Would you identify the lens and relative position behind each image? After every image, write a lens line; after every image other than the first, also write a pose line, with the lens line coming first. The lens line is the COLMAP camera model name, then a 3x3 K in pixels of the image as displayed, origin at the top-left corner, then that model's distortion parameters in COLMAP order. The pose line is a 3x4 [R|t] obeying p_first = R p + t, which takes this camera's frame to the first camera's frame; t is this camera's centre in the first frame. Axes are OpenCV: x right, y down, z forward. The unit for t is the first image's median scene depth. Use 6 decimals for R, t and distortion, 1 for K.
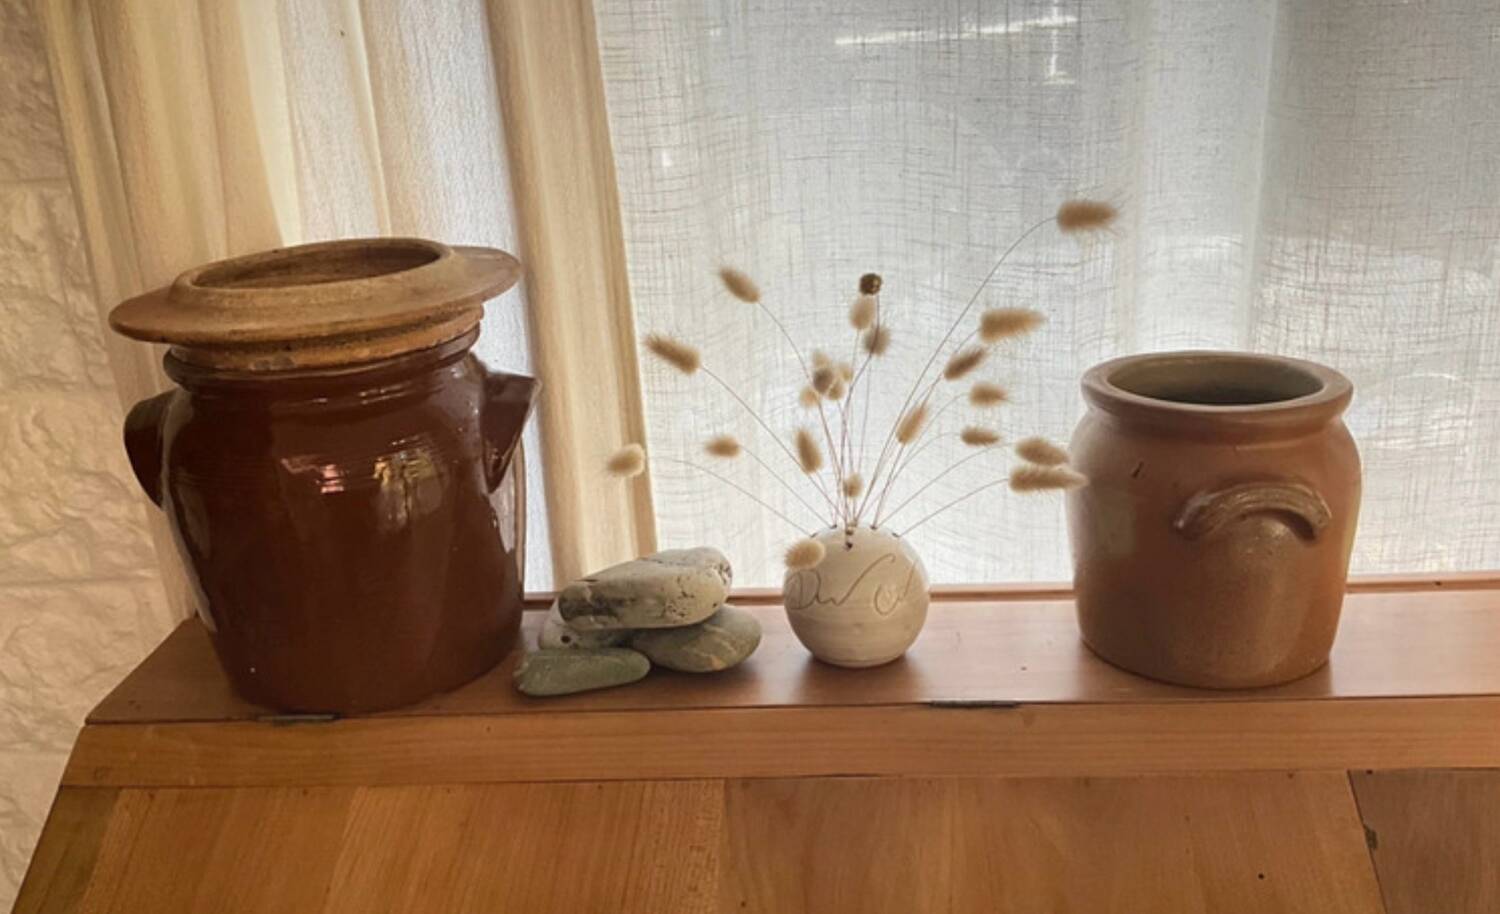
lens RADIAL K [[1375.2, 0, 728.0], [0, 1375.2, 448.7], [0, 0, 1]] dist [0.020479, 0.000000]
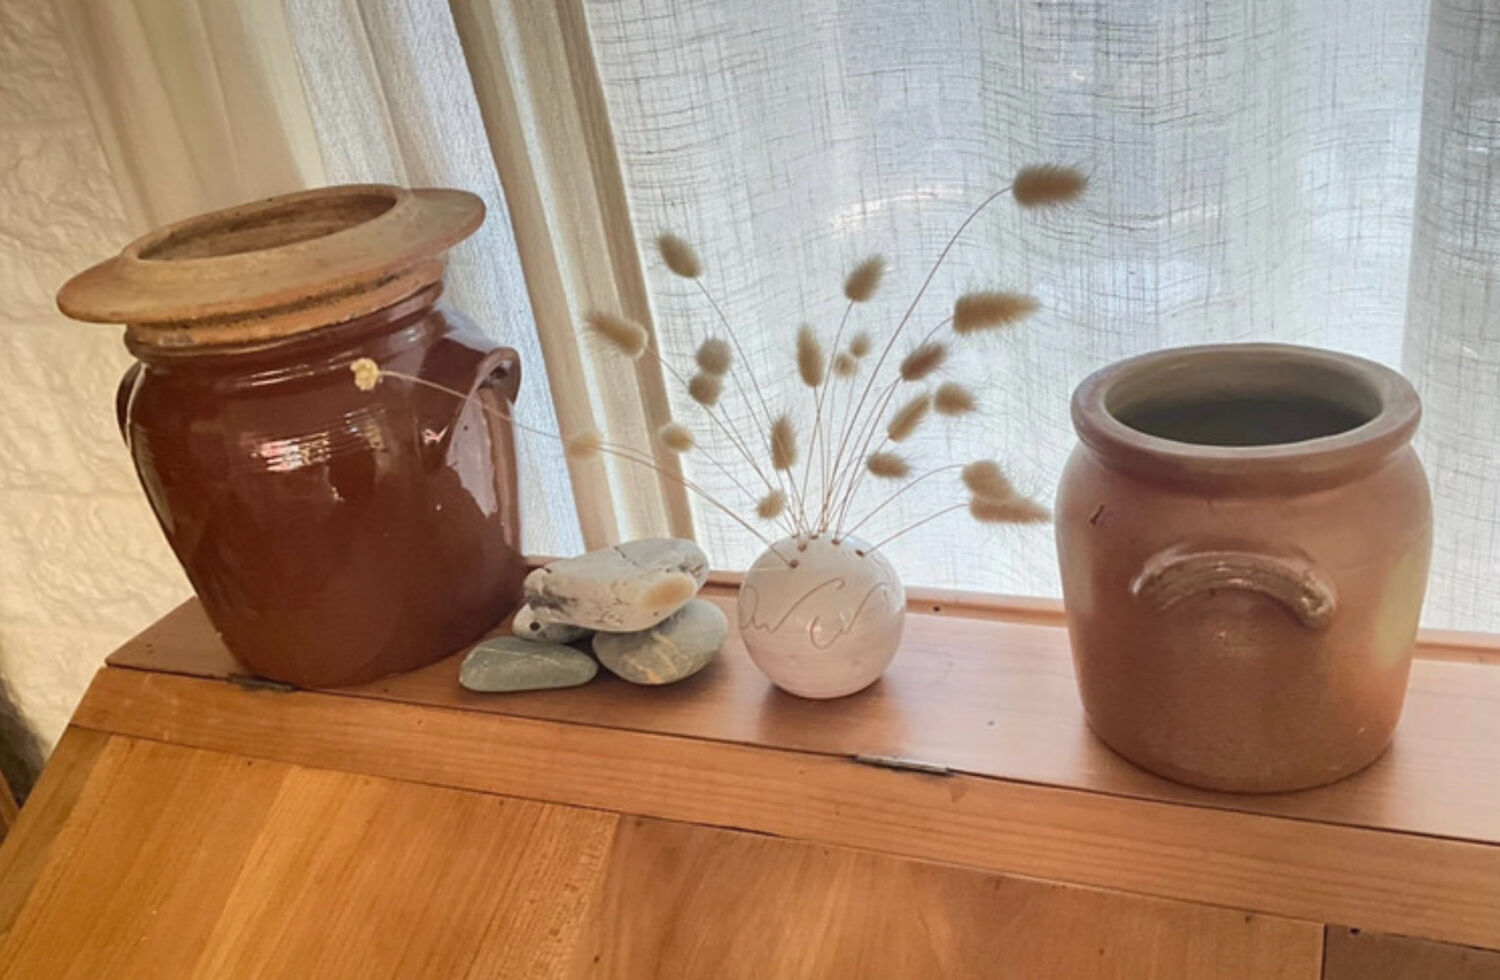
lens RADIAL K [[1356.8, 0, 788.5], [0, 1356.8, 502.8], [0, 0, 1]] dist [0.031627, -0.051725]
pose [[0.953169, 0.073175, -0.293451, 0.304978], [-0.026171, 0.986605, 0.161013, -0.096129], [0.301302, -0.145793, 0.942317, 0.184852]]
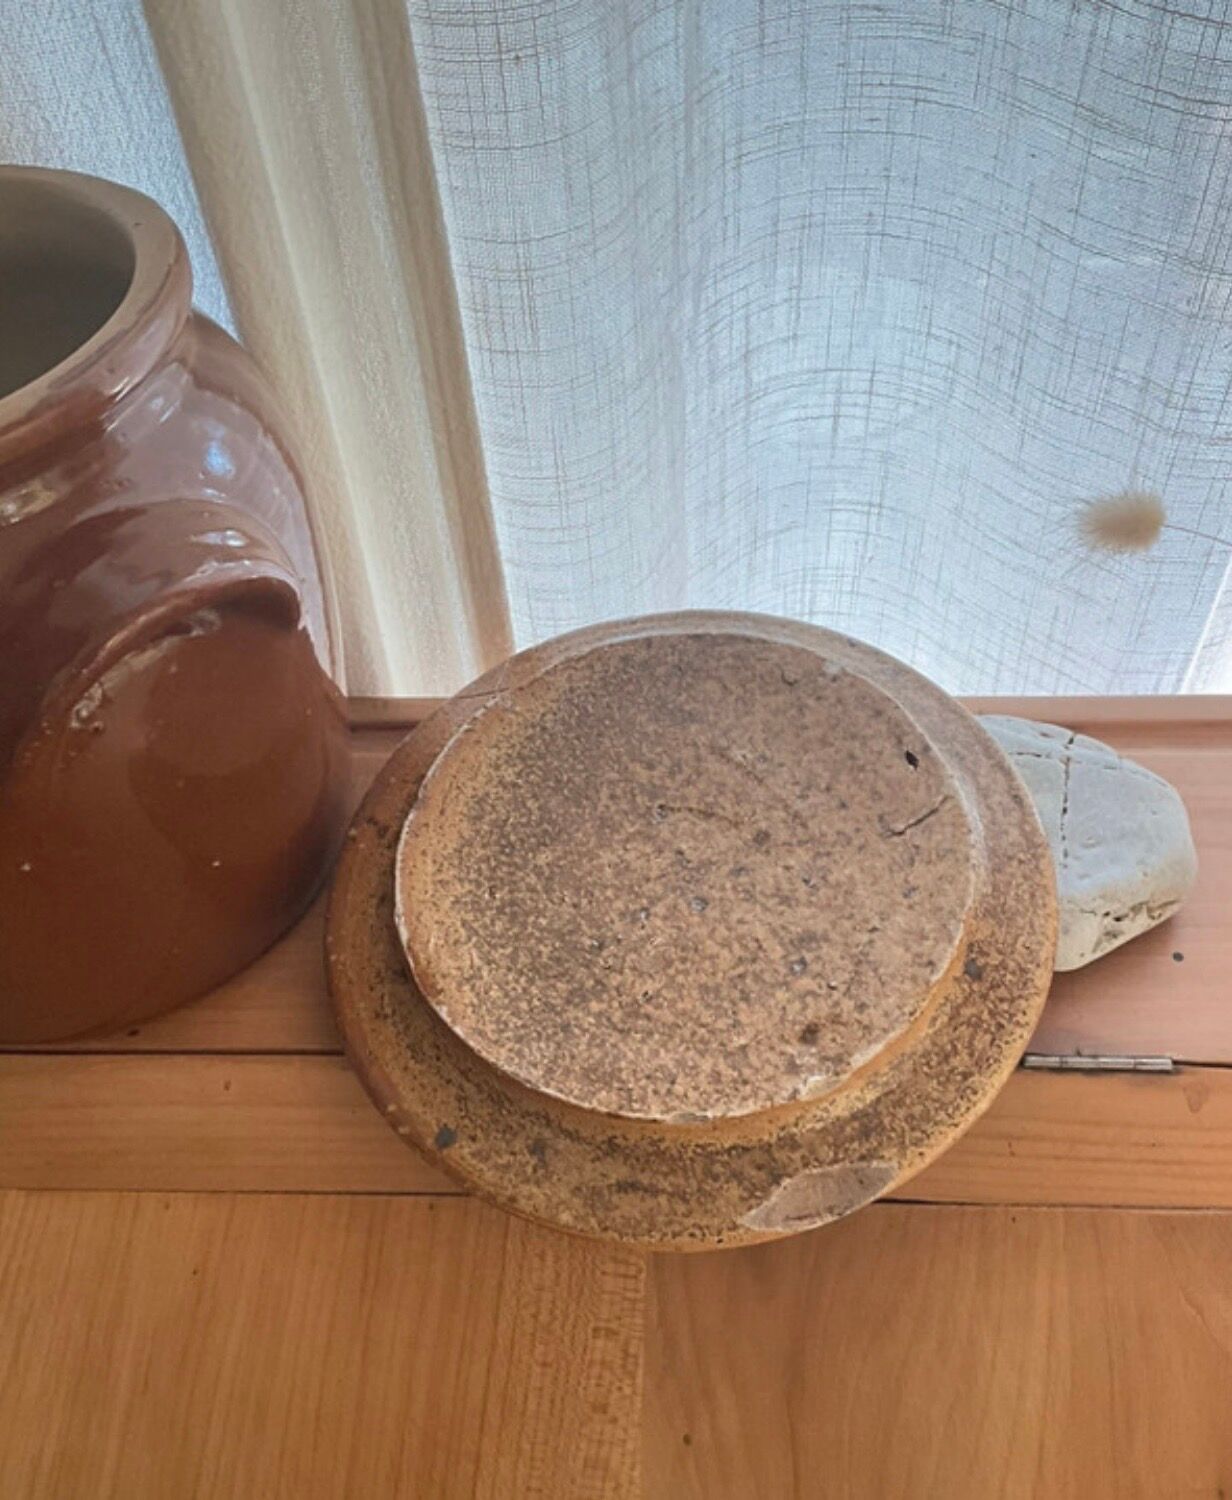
lens RADIAL K [[1429.8, 0, 613.7], [0, 1429.8, 855.4], [0, 0, 1]] dist [0.018001, 0.000000]
pose [[0.999618, -0.011729, 0.025028, -0.026311], [-0.002643, 0.860780, 0.508971, -0.159254], [-0.027513, -0.508842, 0.860420, 0.485782]]
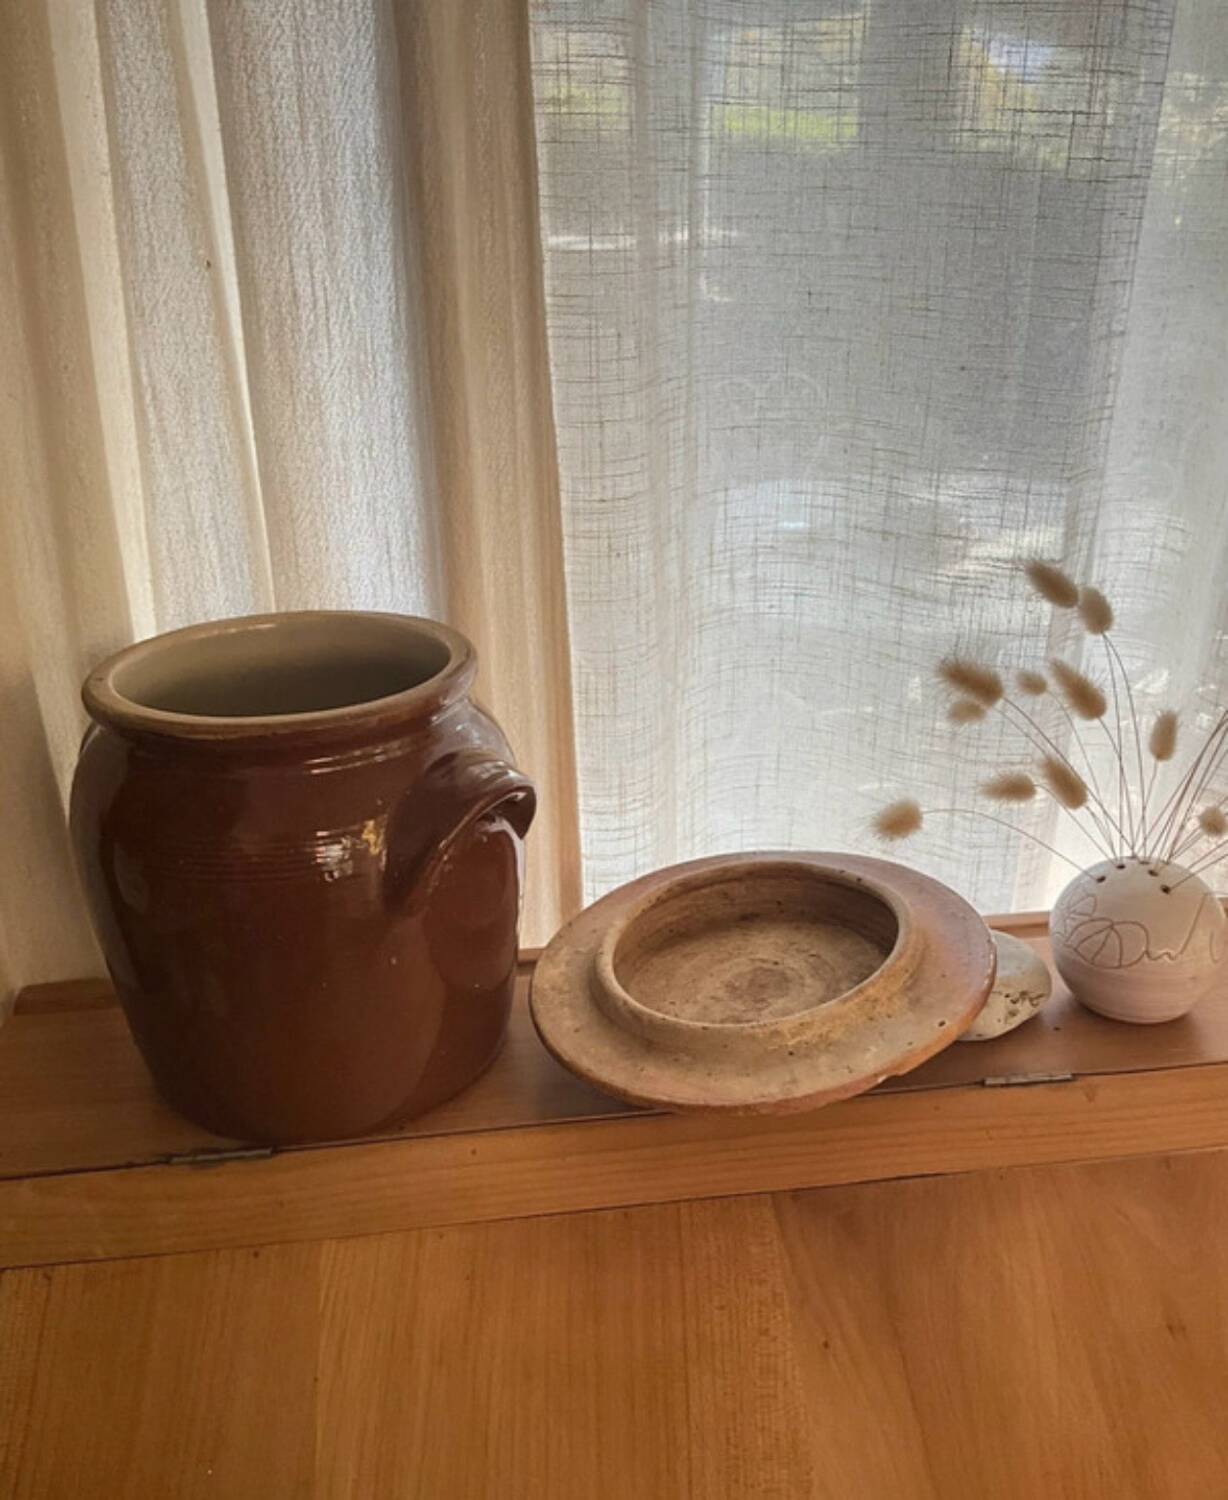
lens RADIAL K [[1429.8, 0, 619.7], [0, 1429.8, 814.0], [0, 0, 1]] dist [0.018001, 0.000000]
pose [[0.977930, -0.041476, 0.204777, -0.229919], [0.020582, 0.994455, 0.103130, -0.075808], [-0.207918, -0.096639, 0.973361, 0.152036]]
